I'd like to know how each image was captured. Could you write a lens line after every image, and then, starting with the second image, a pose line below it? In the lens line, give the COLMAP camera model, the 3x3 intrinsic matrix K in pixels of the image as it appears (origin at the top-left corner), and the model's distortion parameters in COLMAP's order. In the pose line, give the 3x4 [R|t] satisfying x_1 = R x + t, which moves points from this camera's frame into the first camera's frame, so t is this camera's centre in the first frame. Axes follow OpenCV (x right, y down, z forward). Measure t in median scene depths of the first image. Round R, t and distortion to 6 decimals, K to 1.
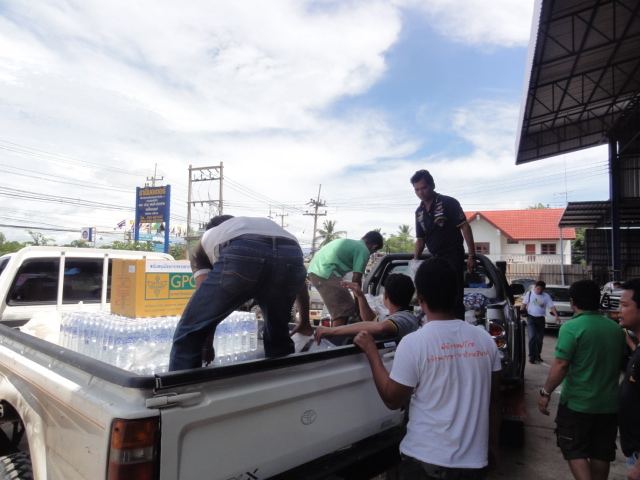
lens RADIAL K [[448.3, 0, 321.4], [0, 448.3, 240.3], [0, 0, 1]] dist [0.008839, 0.003871]
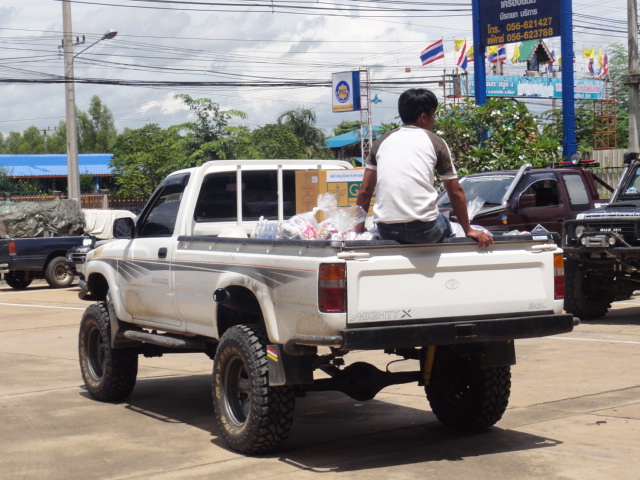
lens RADIAL K [[1301.5, 0, 320.1], [0, 1301.5, 239.9], [0, 0, 1]] dist [0.006419, 0.000000]
pose [[0.936865, -0.020567, -0.349087, 0.672363], [0.058491, 0.993422, 0.098446, -0.097752], [0.344766, -0.112649, 0.931905, -1.907593]]
